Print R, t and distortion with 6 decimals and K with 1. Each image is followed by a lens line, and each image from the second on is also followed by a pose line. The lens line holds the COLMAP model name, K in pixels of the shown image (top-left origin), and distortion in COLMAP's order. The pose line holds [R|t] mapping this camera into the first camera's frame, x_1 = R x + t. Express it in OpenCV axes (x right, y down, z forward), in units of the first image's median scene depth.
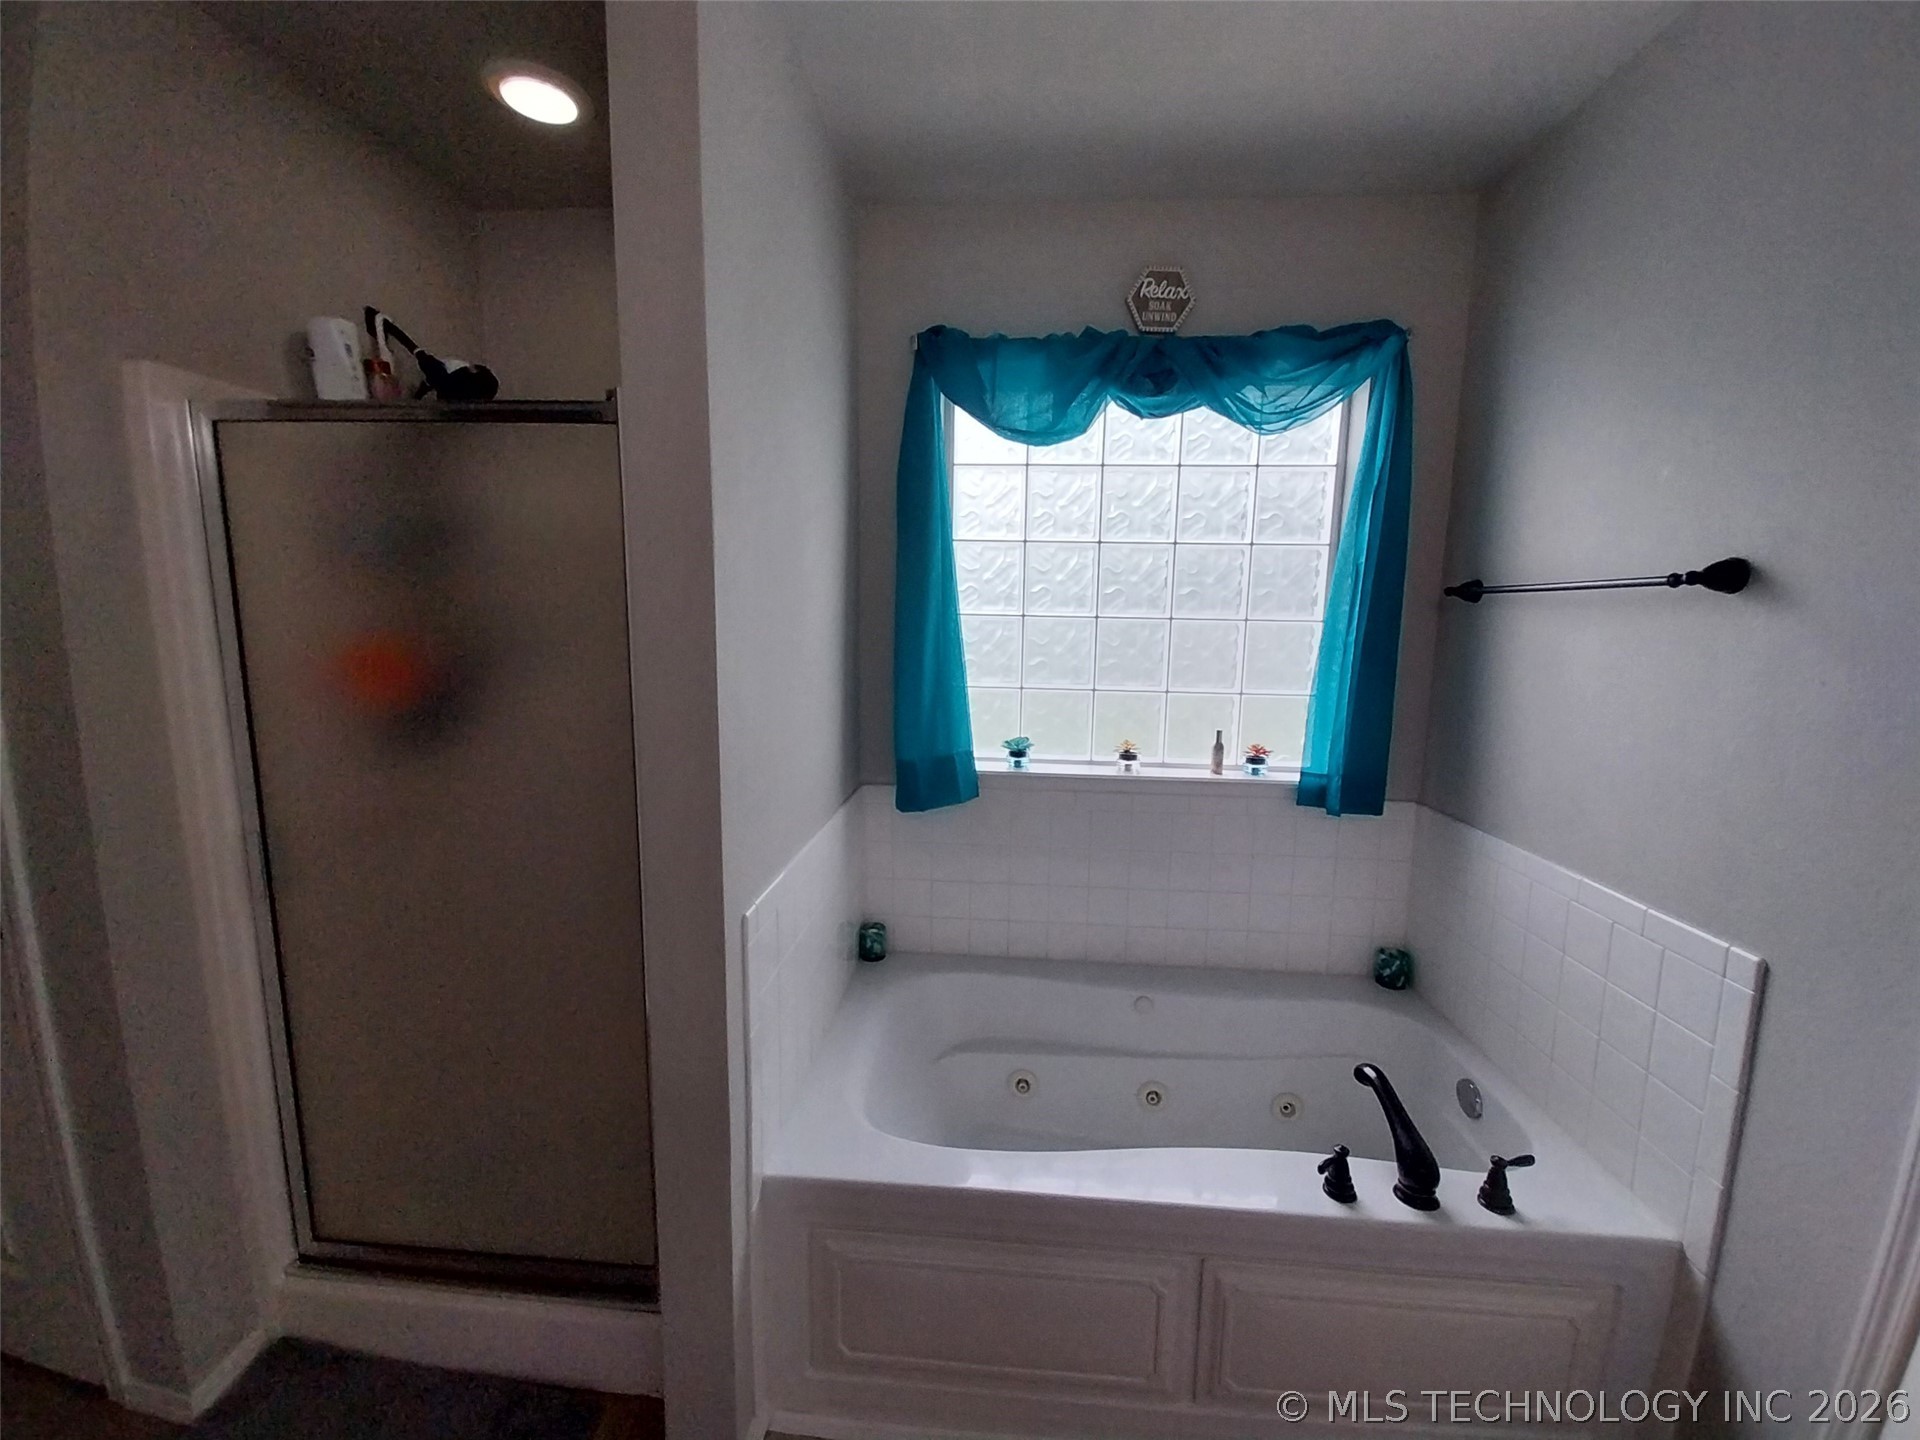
lens RADIAL K [[788.3, 0, 888.0], [0, 788.3, 724.8], [0, 0, 1]] dist [-0.000910, -0.010317]
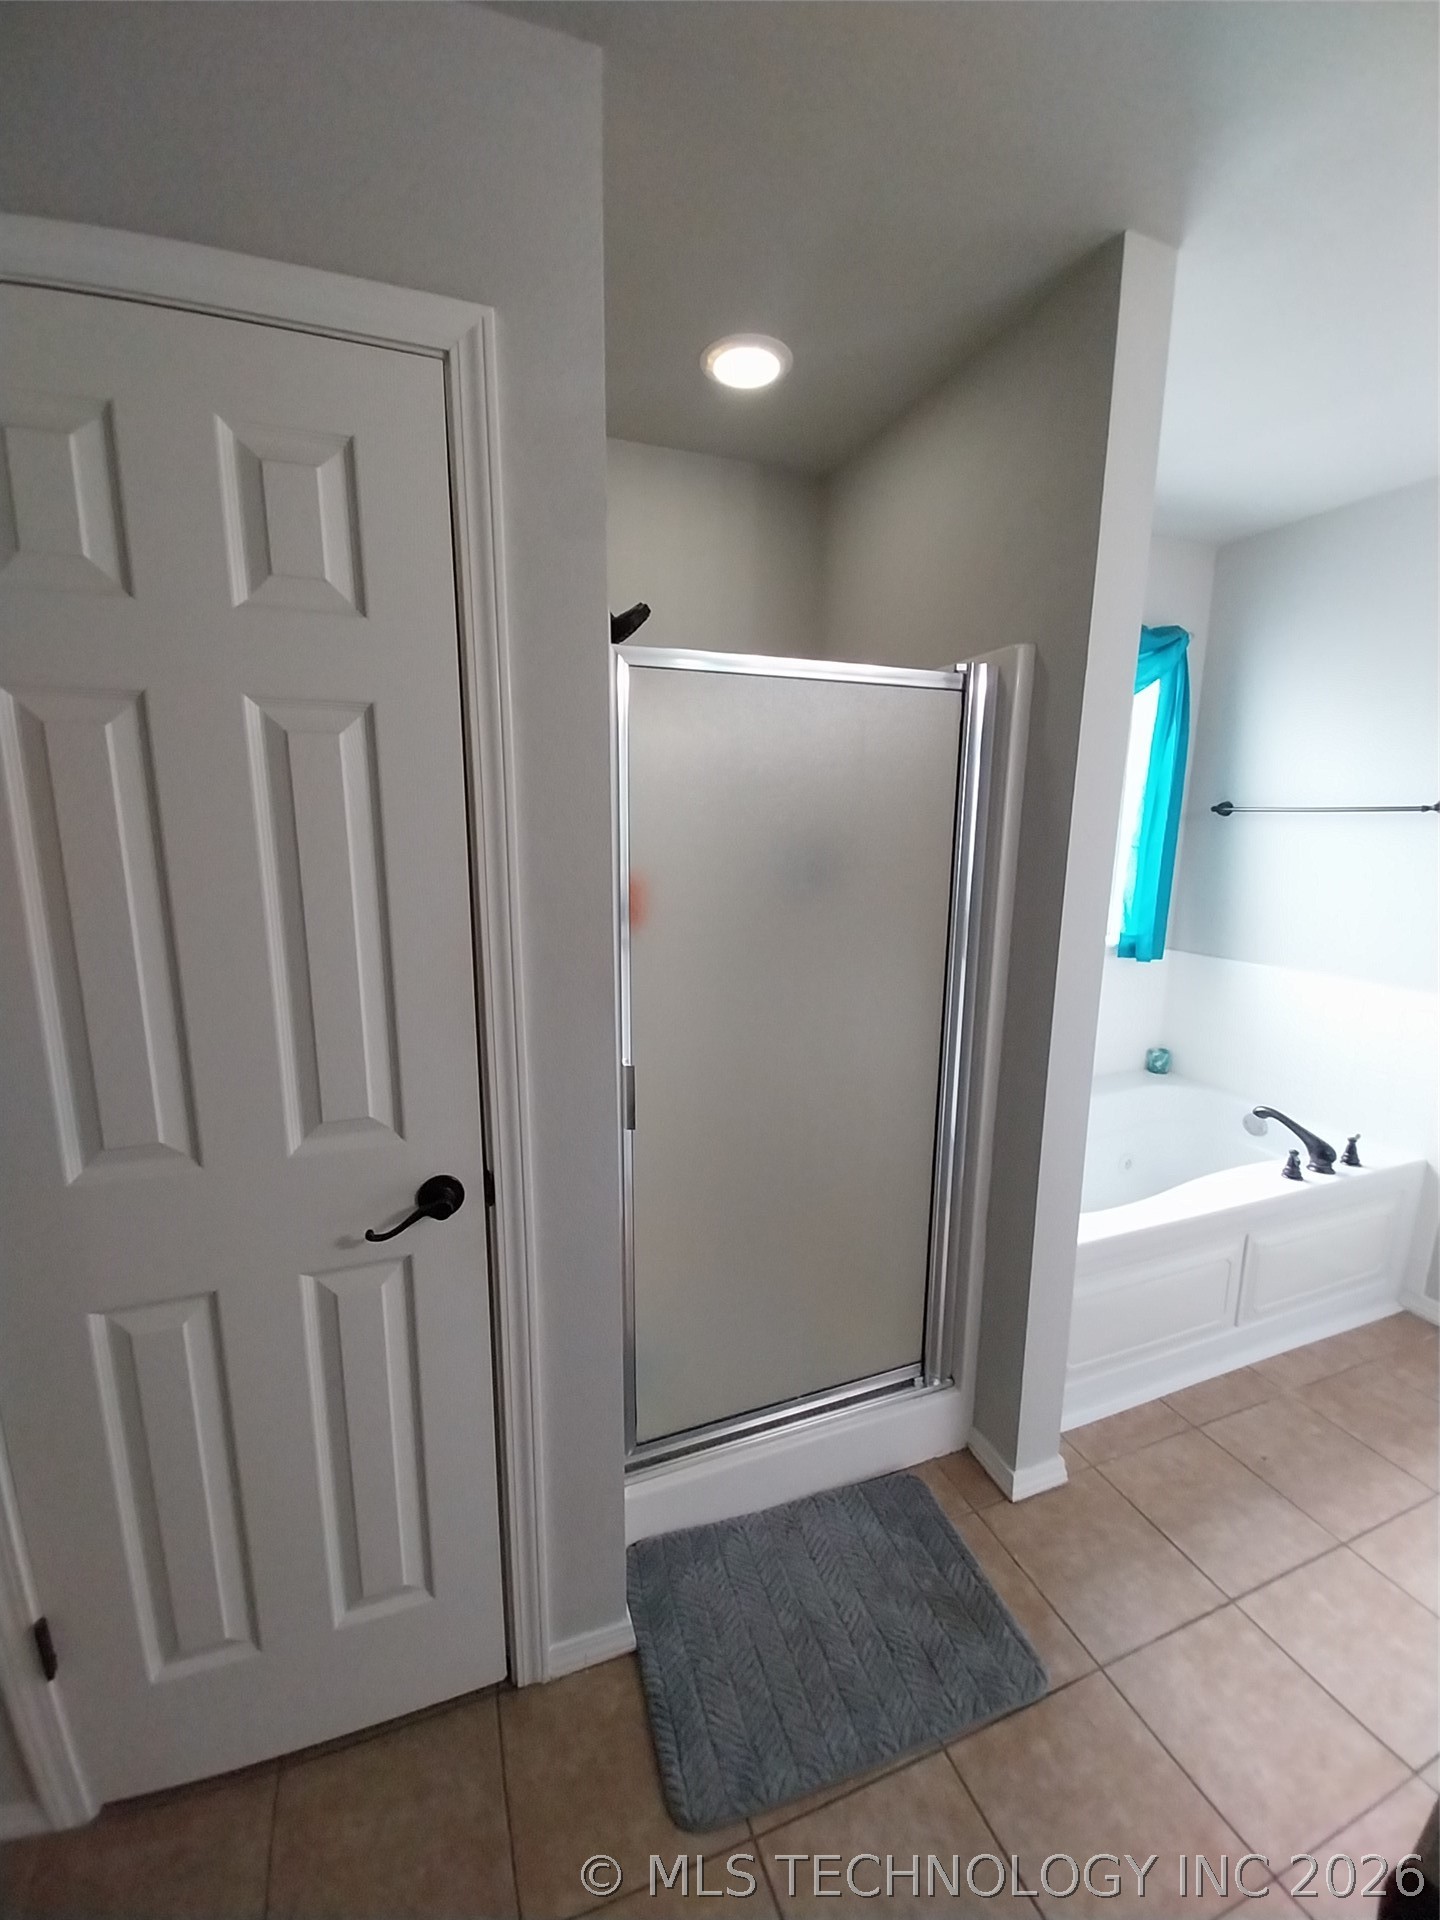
lens RADIAL K [[769.6, 0, 720.0], [0, 769.6, 960.0], [0, 0, 1]] dist [0.002150, -0.017326]
pose [[0.904661, -0.091571, 0.416177, -0.836940], [0.073535, 0.995534, 0.059200, -0.035775], [-0.419740, -0.022953, 0.907354, 0.029848]]
